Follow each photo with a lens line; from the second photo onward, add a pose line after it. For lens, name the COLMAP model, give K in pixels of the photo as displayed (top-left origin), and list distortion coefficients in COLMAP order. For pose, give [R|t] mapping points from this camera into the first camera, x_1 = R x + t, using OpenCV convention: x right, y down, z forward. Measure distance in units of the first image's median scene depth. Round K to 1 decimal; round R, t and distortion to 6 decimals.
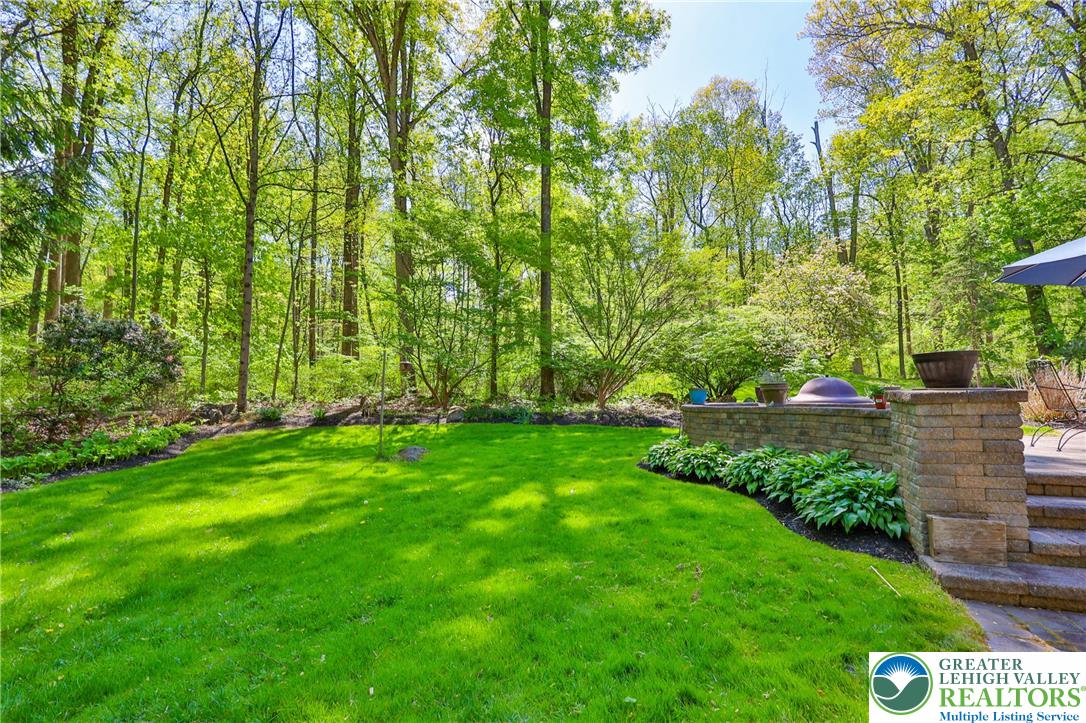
lens RADIAL K [[522.6, 0, 543.0], [0, 522.6, 361.5], [0, 0, 1]] dist [0.025120, 0.000475]
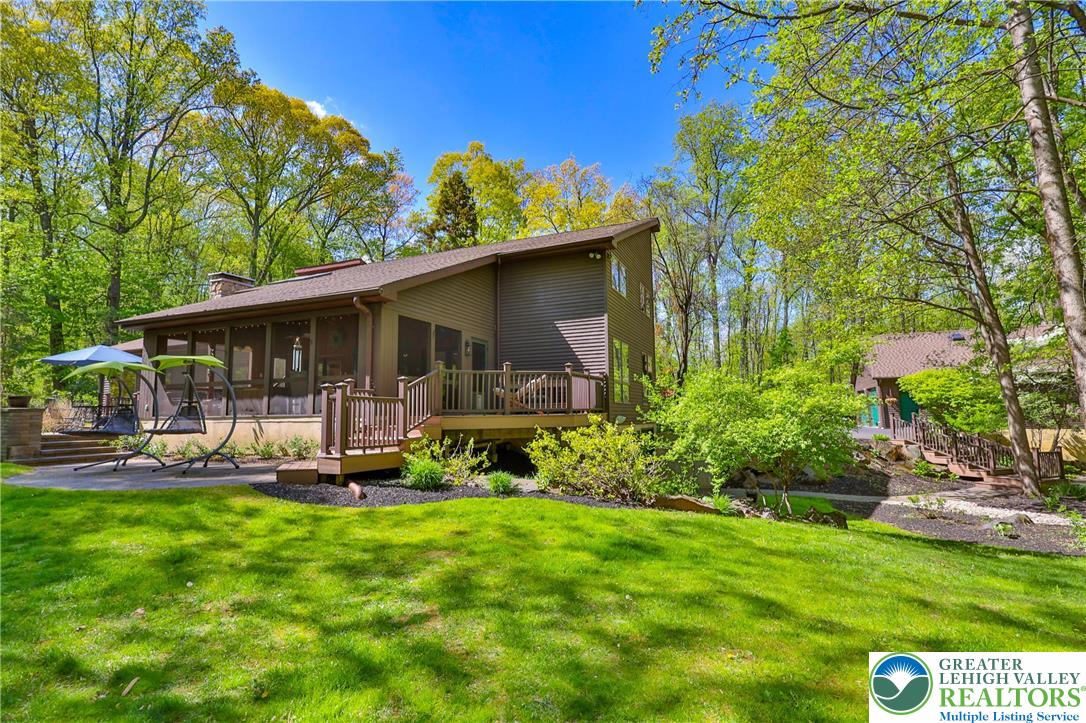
lens RADIAL K [[522.6, 0, 543.0], [0, 522.6, 361.5], [0, 0, 1]] dist [0.025120, 0.000475]
pose [[0.078775, 0.107291, 0.991102, -1.953180], [-0.053457, 0.993216, -0.103271, -0.051166], [-0.995458, -0.044846, 0.083976, -2.100937]]
